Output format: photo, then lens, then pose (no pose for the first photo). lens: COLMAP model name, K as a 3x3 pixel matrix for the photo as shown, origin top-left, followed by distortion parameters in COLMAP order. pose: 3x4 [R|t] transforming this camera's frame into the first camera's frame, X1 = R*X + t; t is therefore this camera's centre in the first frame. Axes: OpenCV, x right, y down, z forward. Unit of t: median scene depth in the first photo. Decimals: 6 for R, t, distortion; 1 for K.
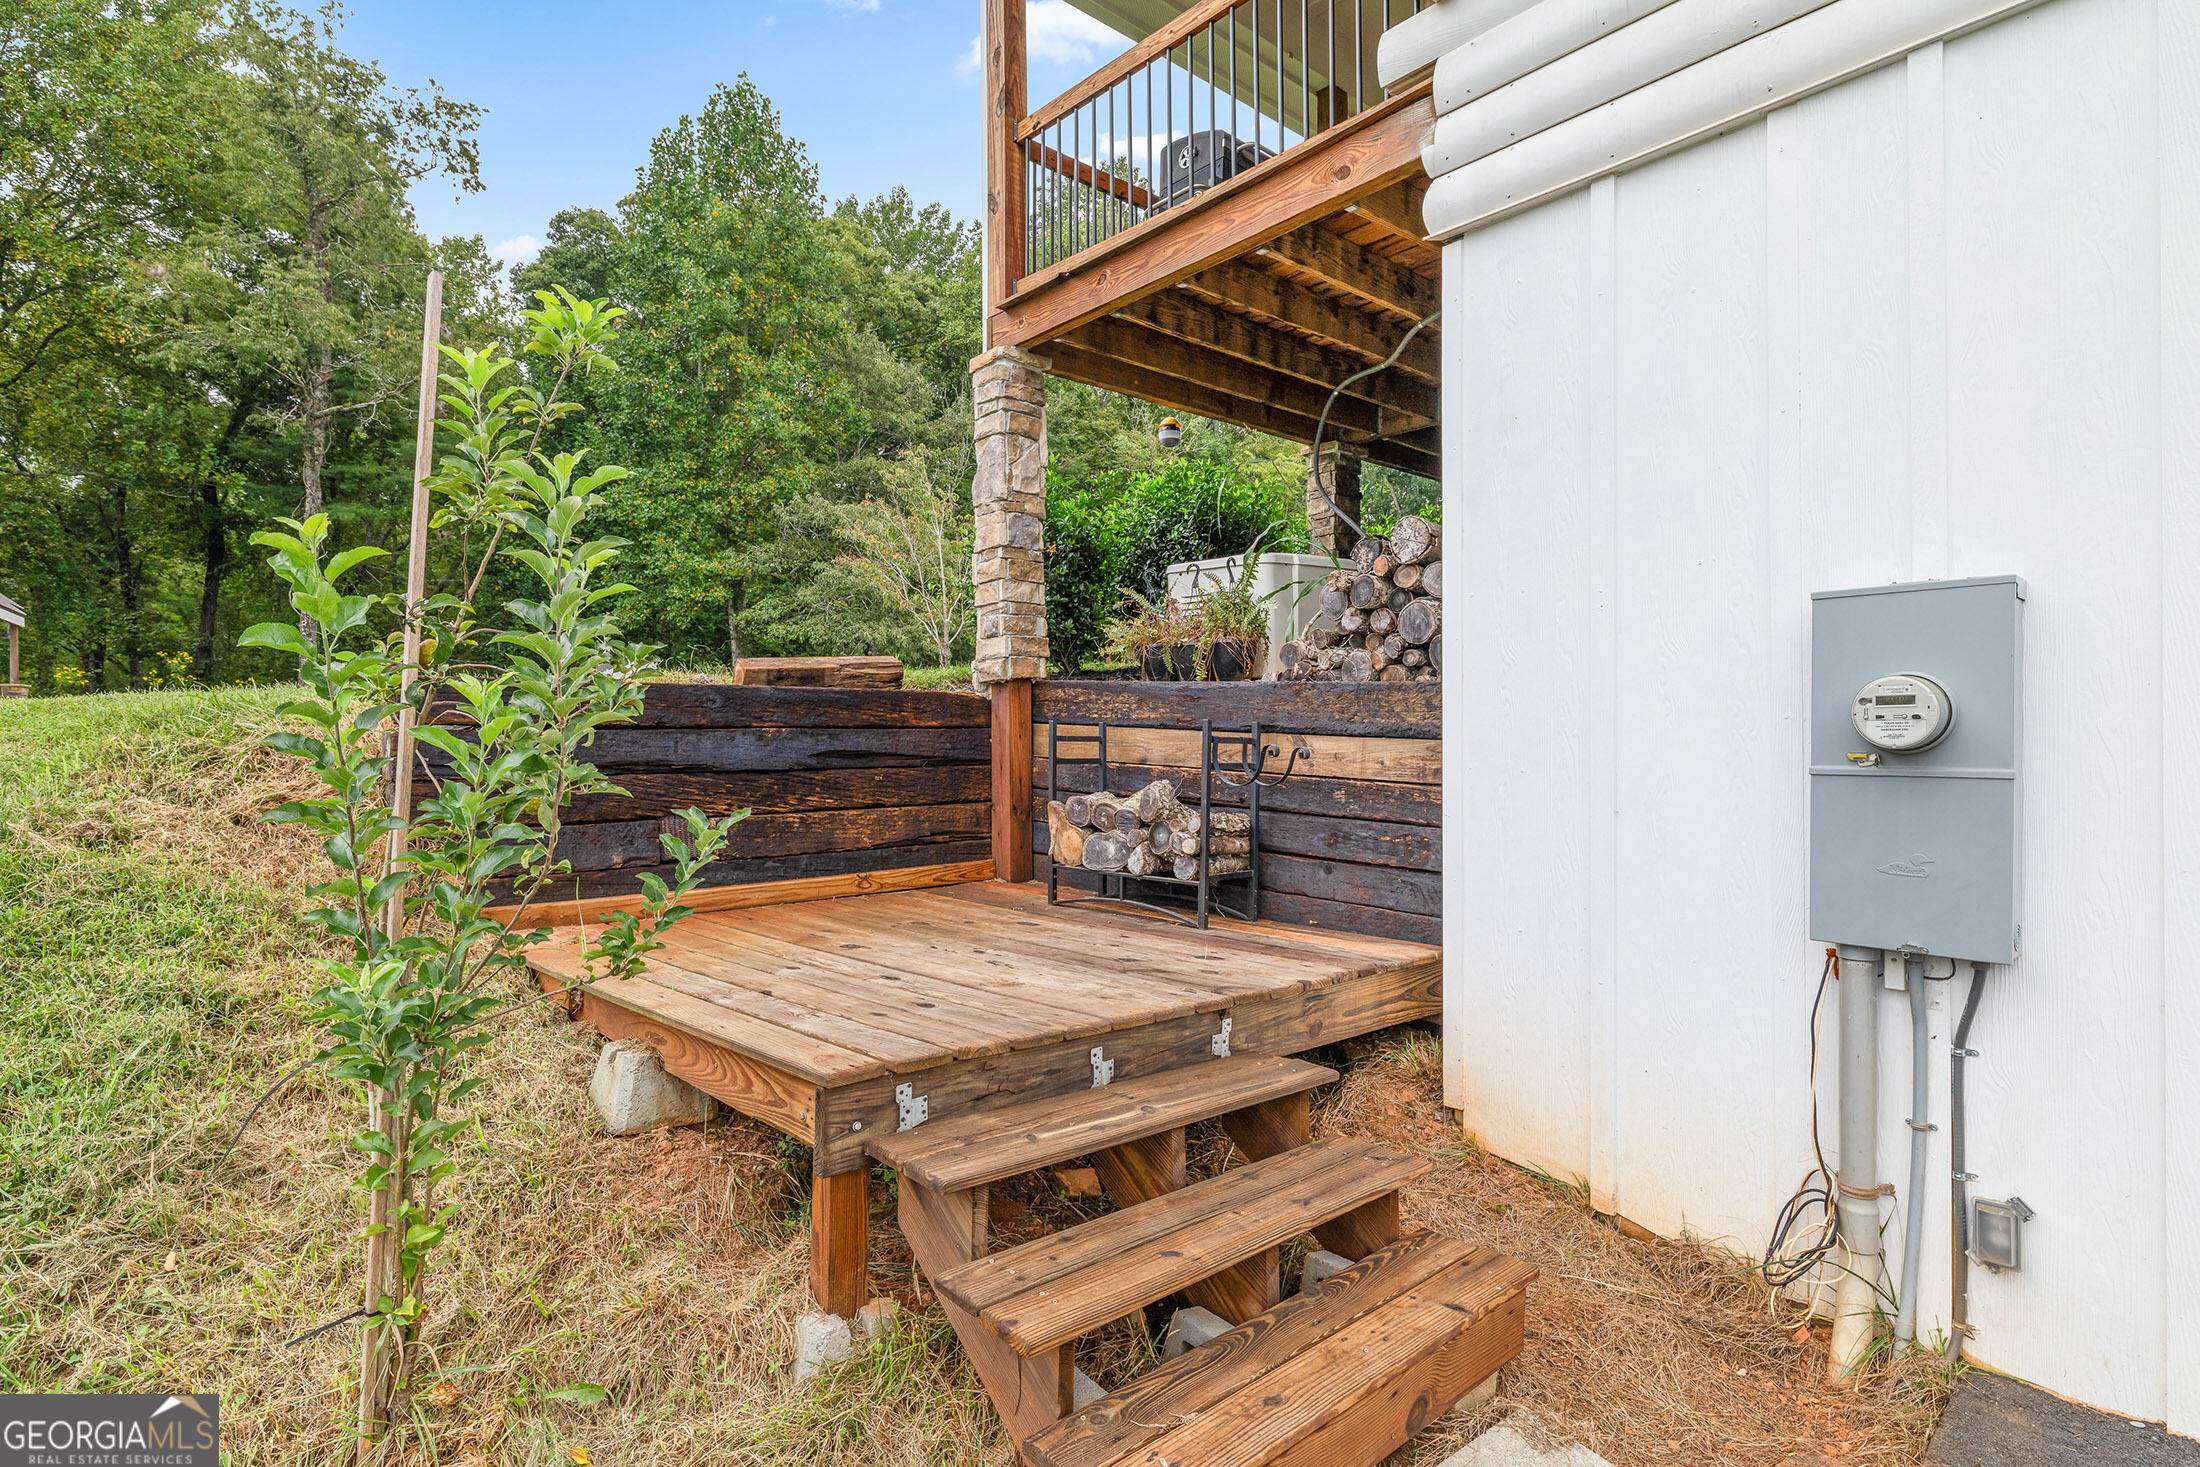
lens RADIAL K [[1065.7, 0, 1100.0], [0, 1065.7, 733.5], [0, 0, 1]] dist [0.000736, -0.000099]
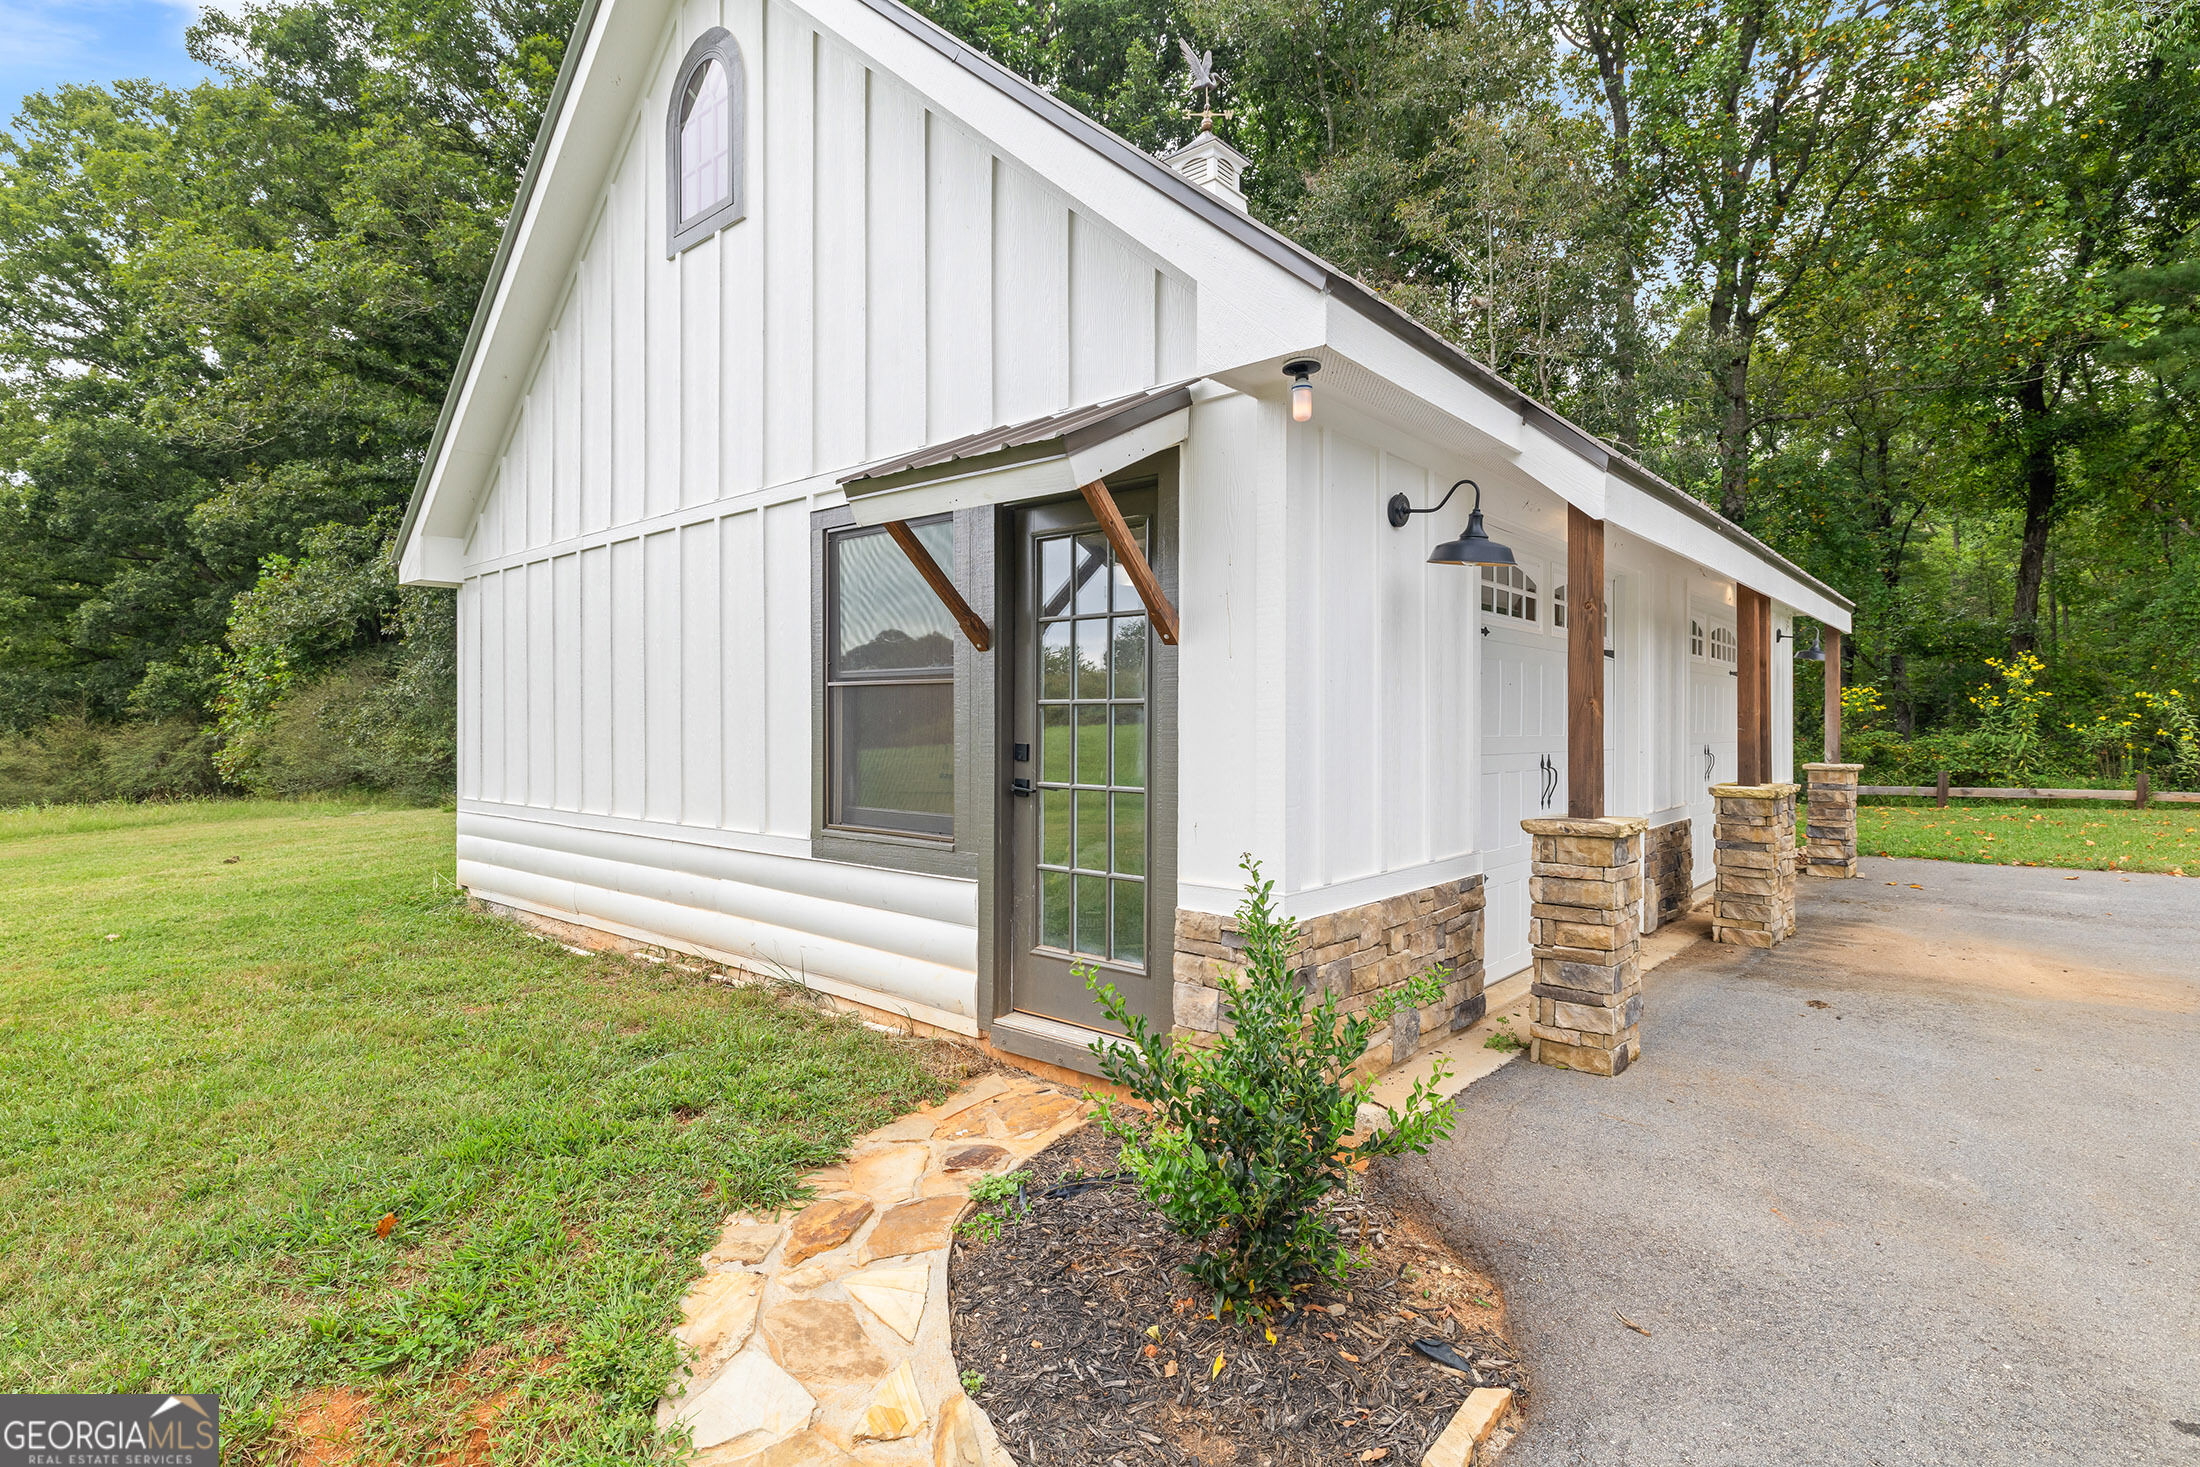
lens RADIAL K [[1065.7, 0, 1100.0], [0, 1065.7, 733.5], [0, 0, 1]] dist [0.000736, -0.000099]
pose [[0.229329, 0.031688, -0.972833, -0.365085], [-0.011630, 0.999488, 0.029814, -0.037845], [0.973280, 0.004477, 0.229580, 0.334785]]
